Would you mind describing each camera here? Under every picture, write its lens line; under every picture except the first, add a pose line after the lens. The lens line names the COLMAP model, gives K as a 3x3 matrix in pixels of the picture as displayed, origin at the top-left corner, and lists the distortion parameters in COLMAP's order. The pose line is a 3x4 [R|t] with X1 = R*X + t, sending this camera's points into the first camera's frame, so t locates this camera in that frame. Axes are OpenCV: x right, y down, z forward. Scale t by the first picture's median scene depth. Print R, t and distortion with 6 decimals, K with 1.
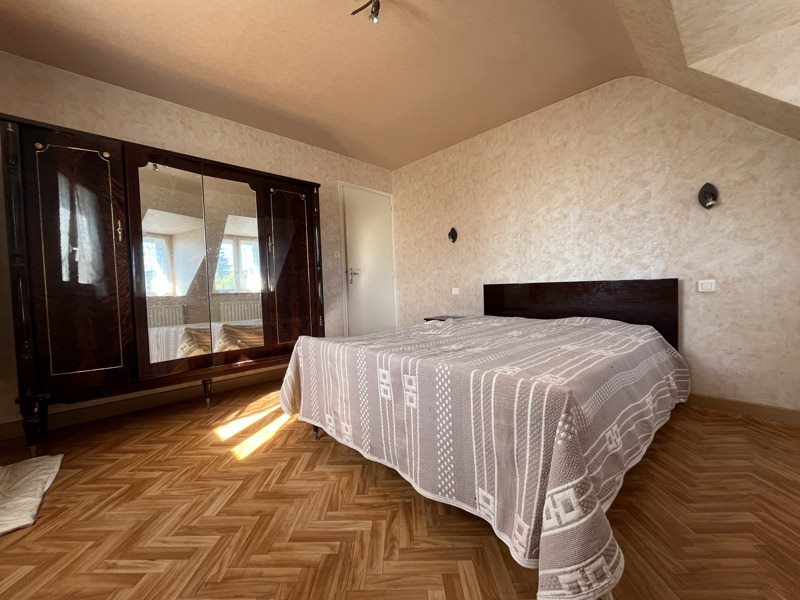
lens RADIAL K [[320.8, 0, 403.2], [0, 320.8, 299.1], [0, 0, 1]] dist [-0.001826, -0.000720]
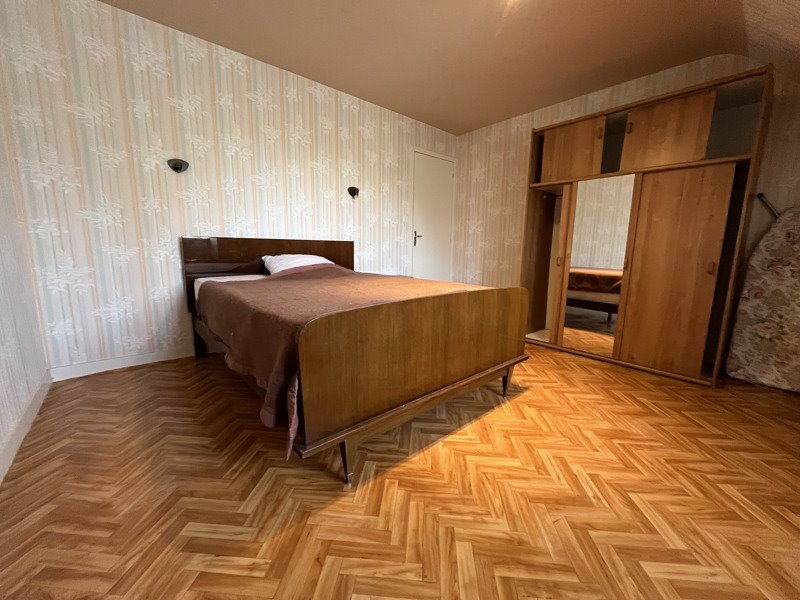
lens RADIAL K [[320.8, 0, 405.8], [0, 320.8, 302.0], [0, 0, 1]] dist [-0.001826, -0.000720]
pose [[0.071727, -0.158533, 0.984745, -1.744567], [0.005478, 0.987336, 0.158551, -0.040155], [-0.997409, -0.005978, 0.071687, 1.412581]]
